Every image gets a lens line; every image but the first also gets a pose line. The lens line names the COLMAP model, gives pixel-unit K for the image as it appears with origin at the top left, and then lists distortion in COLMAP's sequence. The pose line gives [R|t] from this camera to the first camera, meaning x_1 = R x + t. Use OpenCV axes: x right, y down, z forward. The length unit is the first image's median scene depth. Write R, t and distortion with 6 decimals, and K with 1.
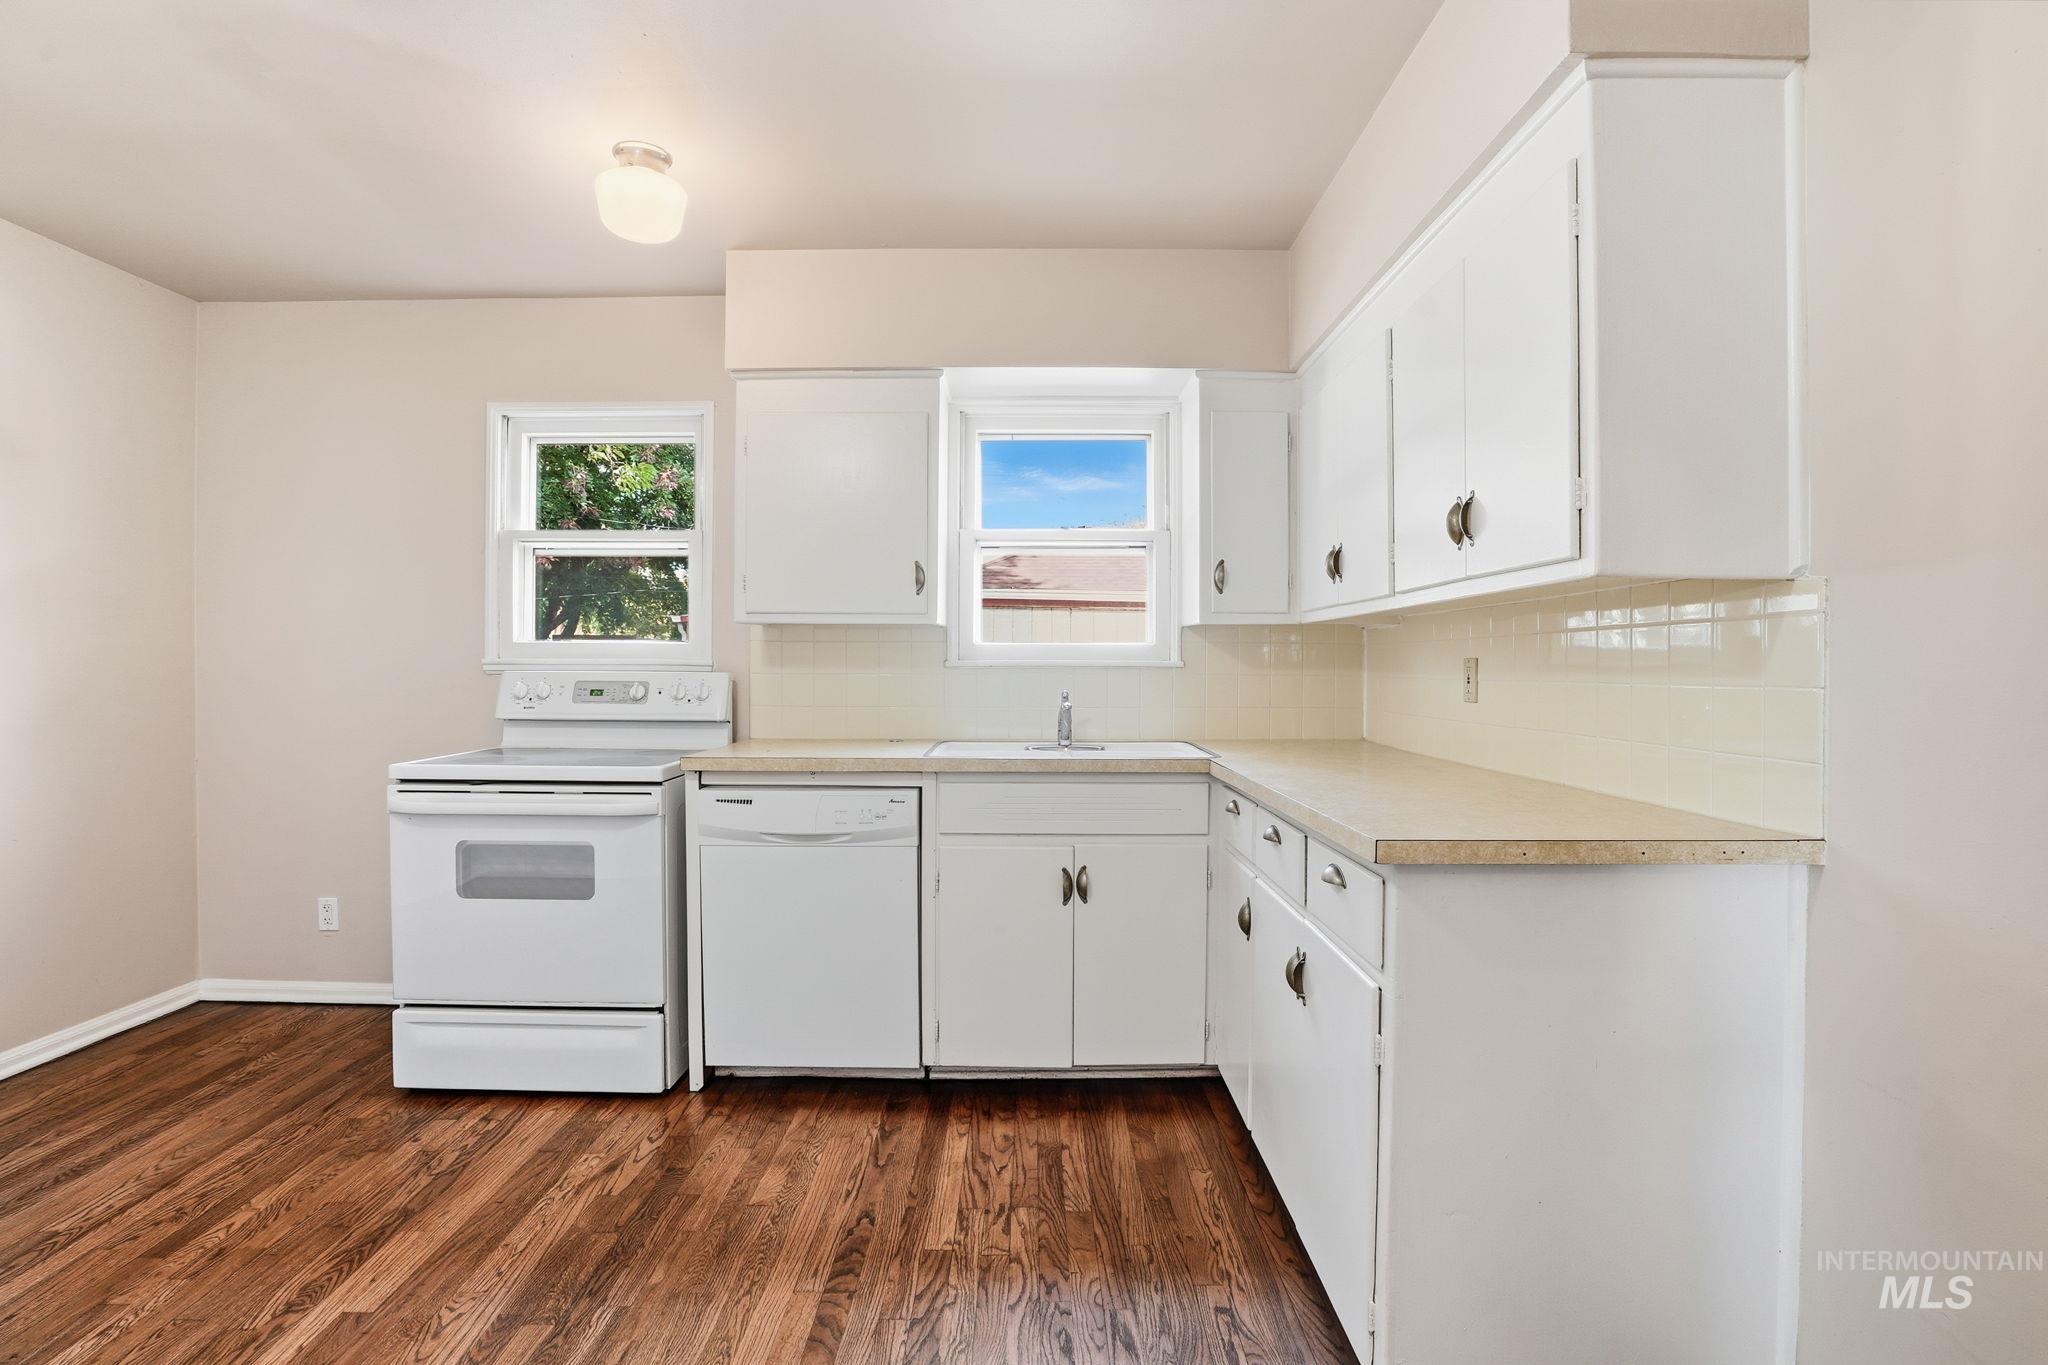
lens RADIAL K [[978.0, 0, 1030.3], [0, 978.0, 667.8], [0, 0, 1]] dist [-0.046679, 0.018736]
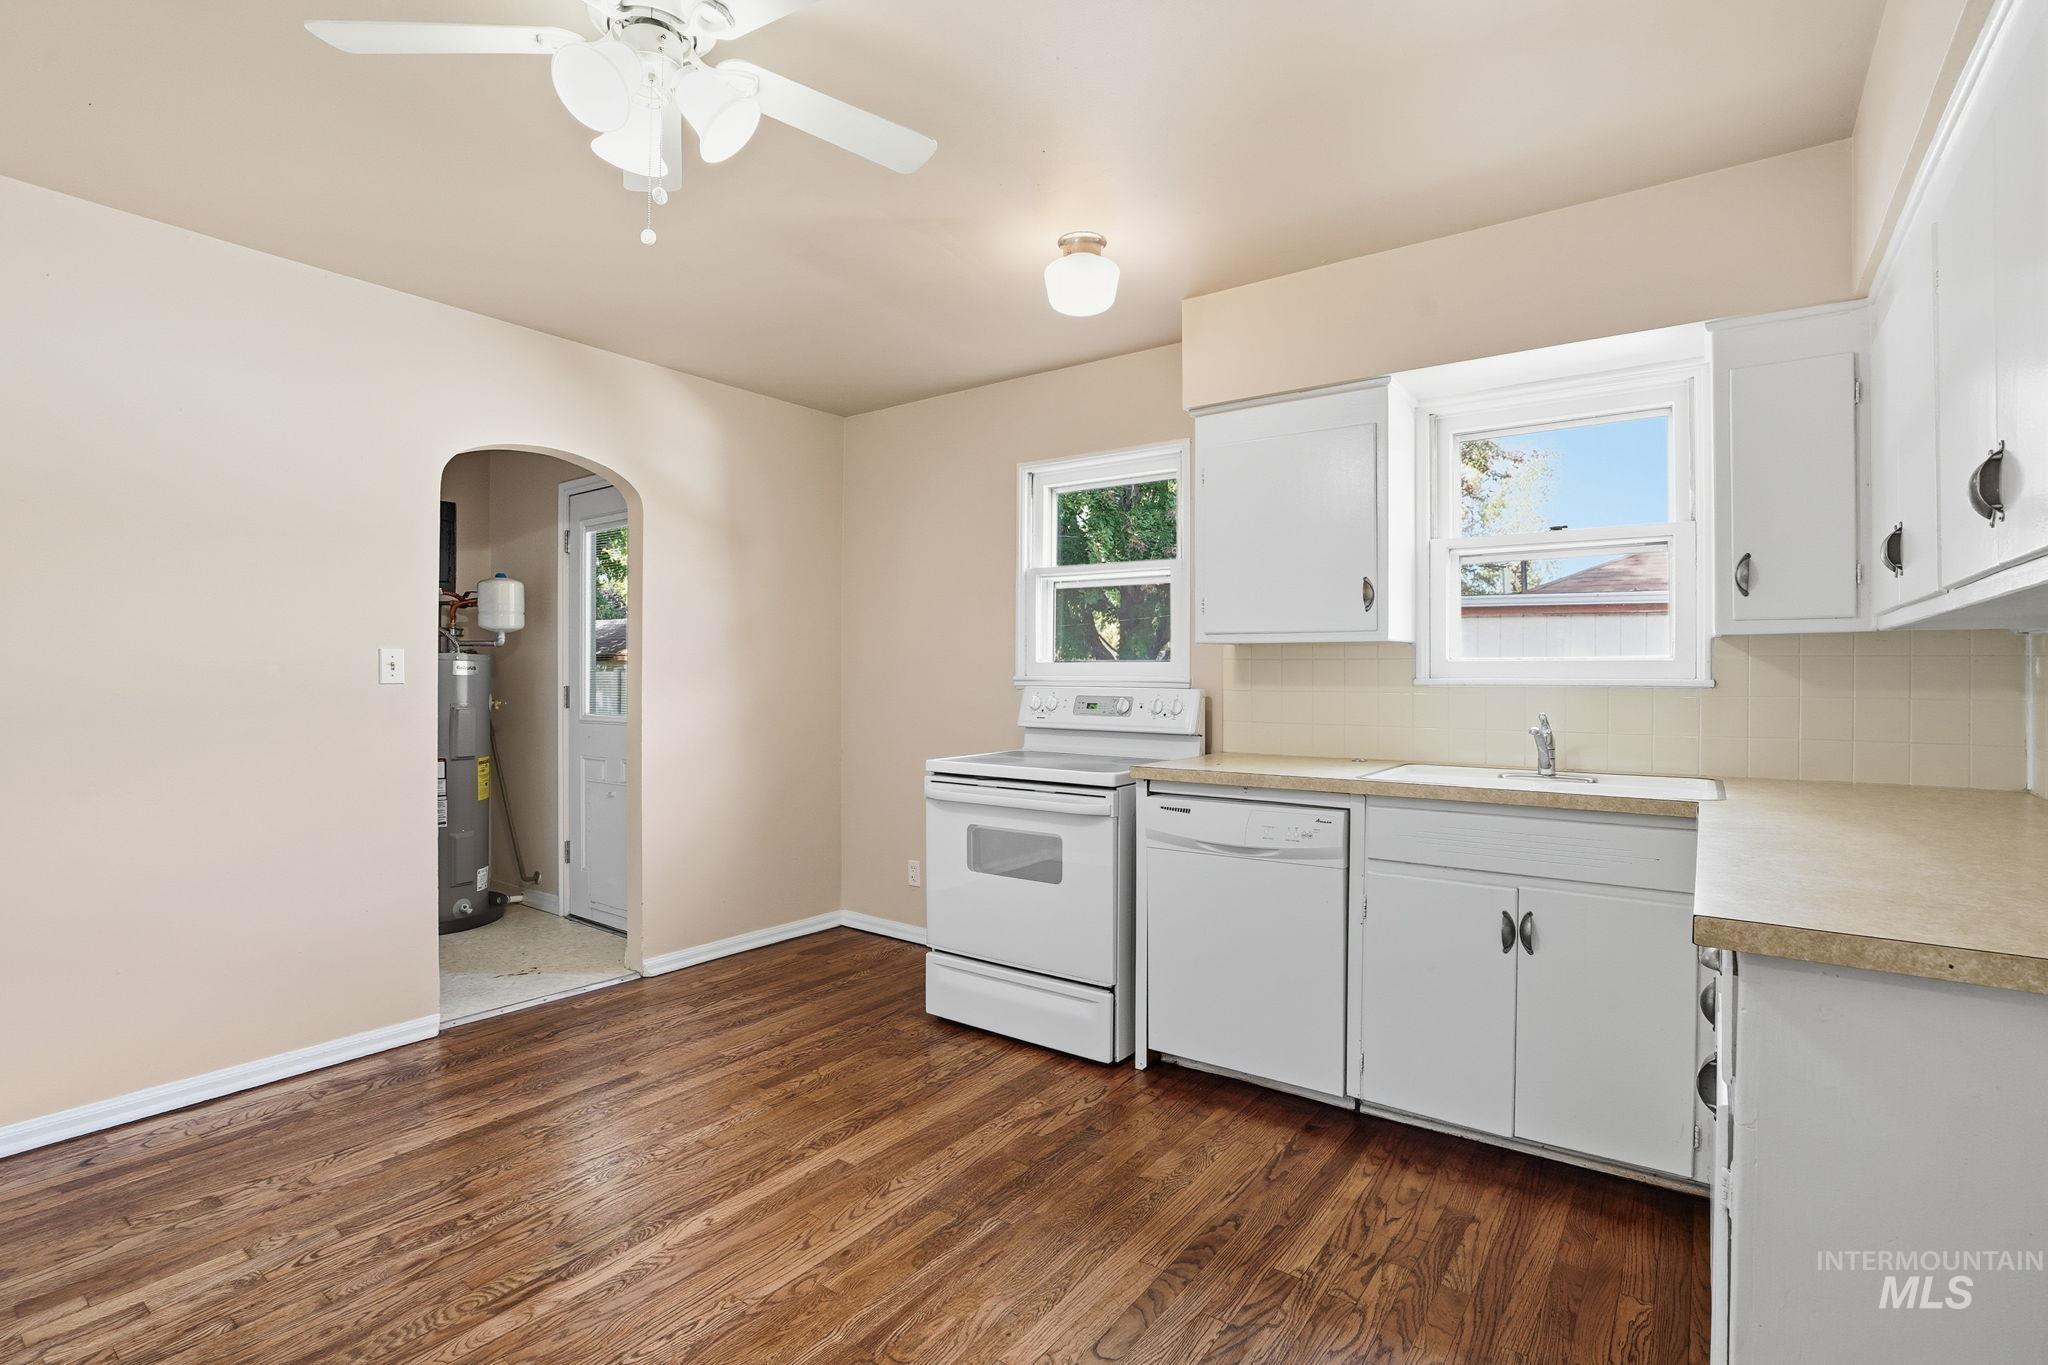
lens RADIAL K [[978.0, 0, 1019.3], [0, 978.0, 664.3], [0, 0, 1]] dist [-0.046679, 0.018736]
pose [[0.803683, -0.007091, -0.595015, 0.205876], [-0.002657, 0.999876, -0.015505, -0.006760], [0.595051, 0.014042, 0.803565, 0.021435]]
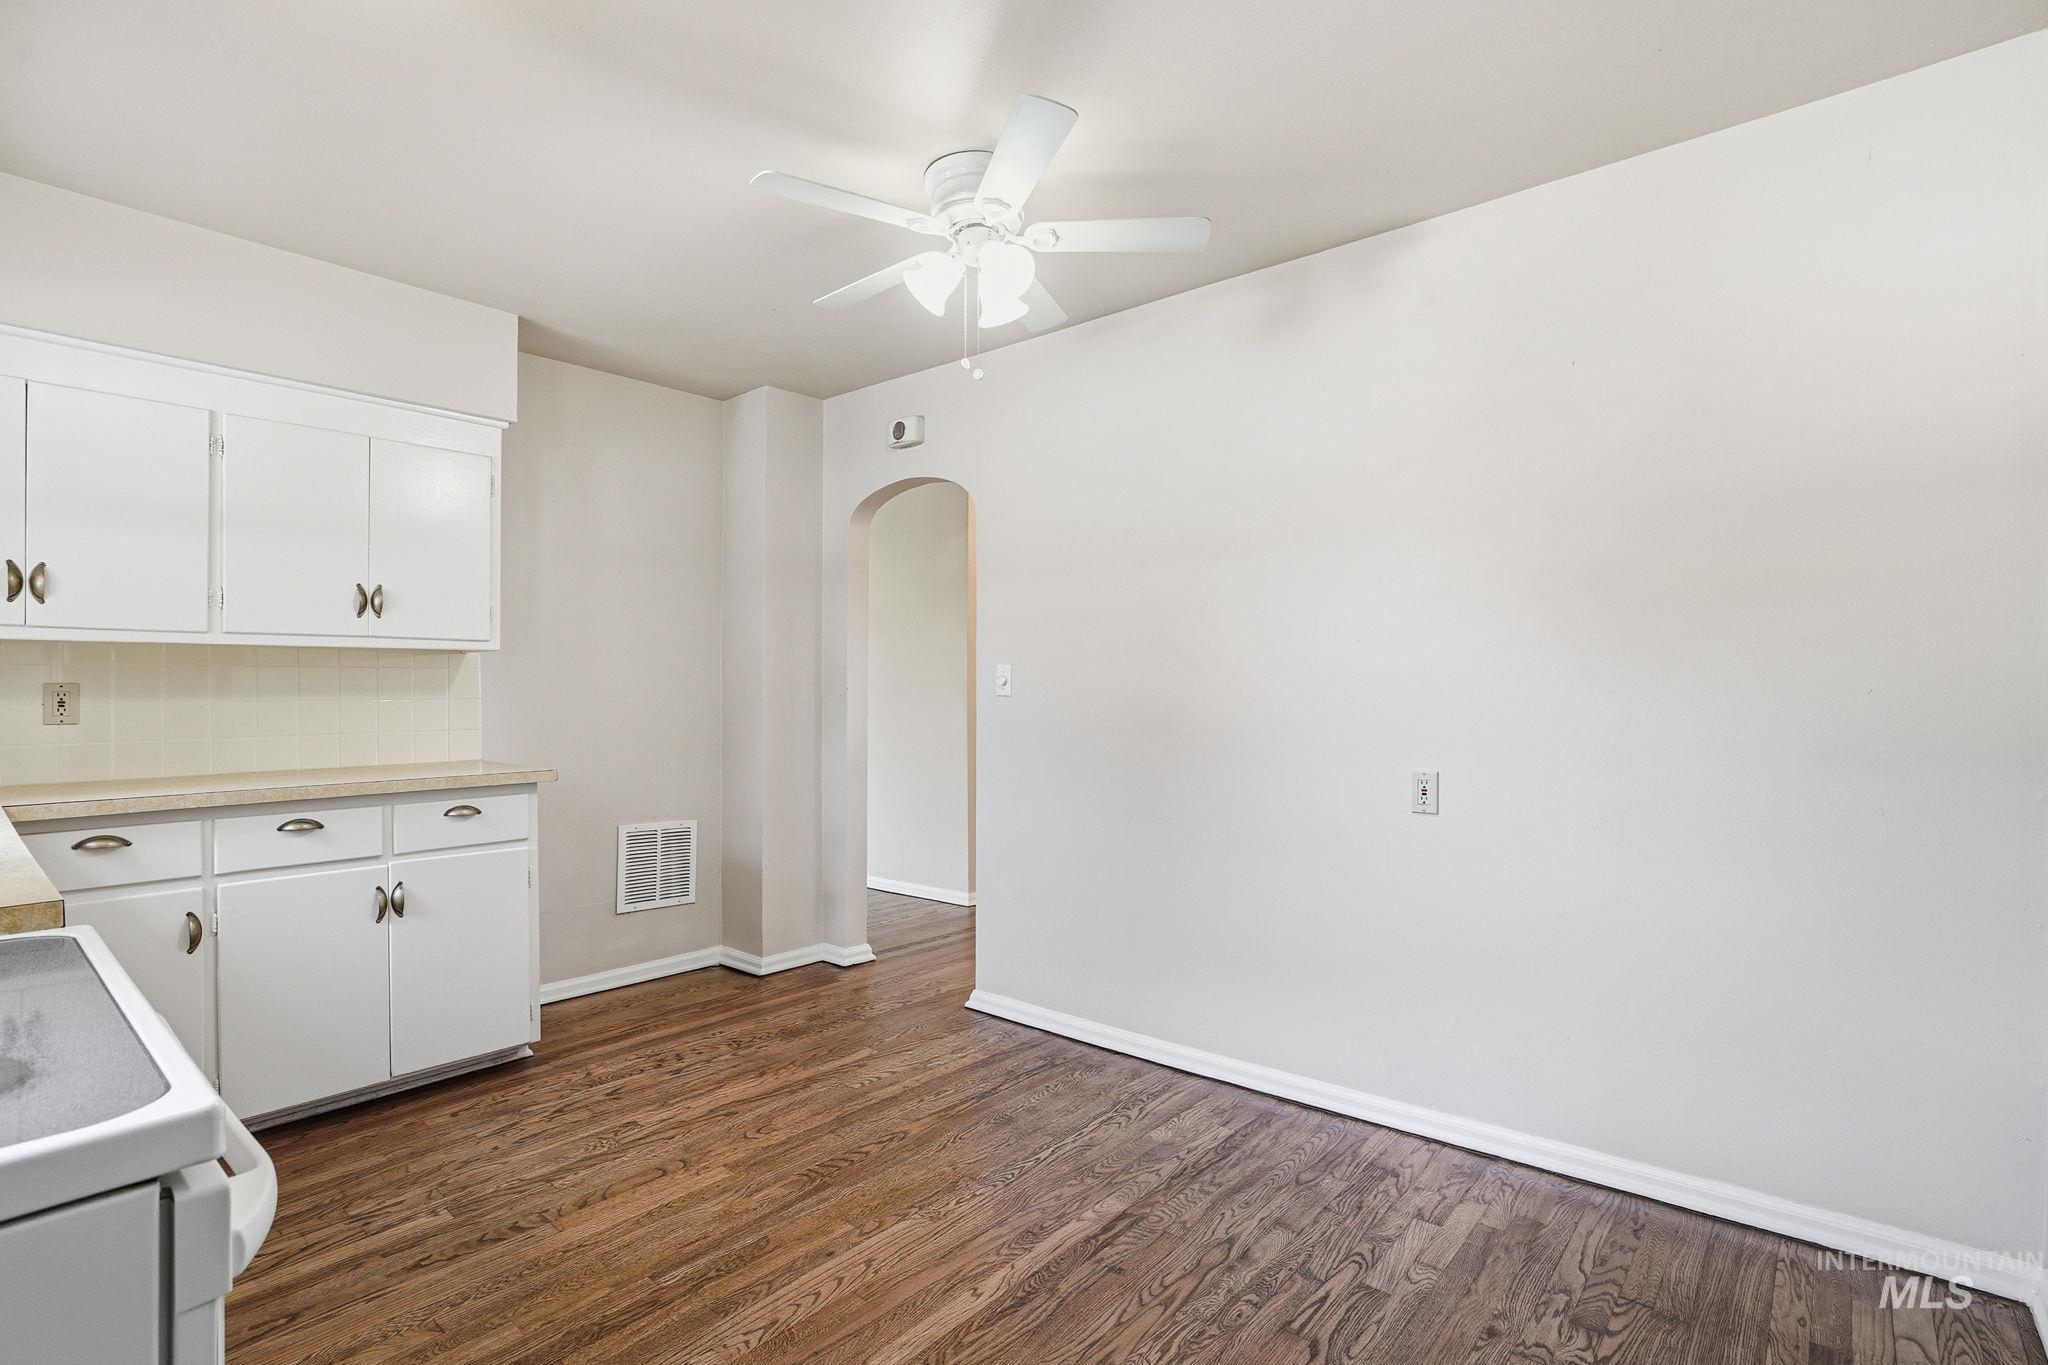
lens RADIAL K [[978.0, 0, 1016.6], [0, 978.0, 680.6], [0, 0, 1]] dist [-0.046679, 0.018736]
pose [[-0.756833, 0.002560, 0.653604, -0.980316], [0.004497, 0.999989, 0.001291, -0.010986], [-0.653593, 0.003917, -0.756836, 1.043574]]
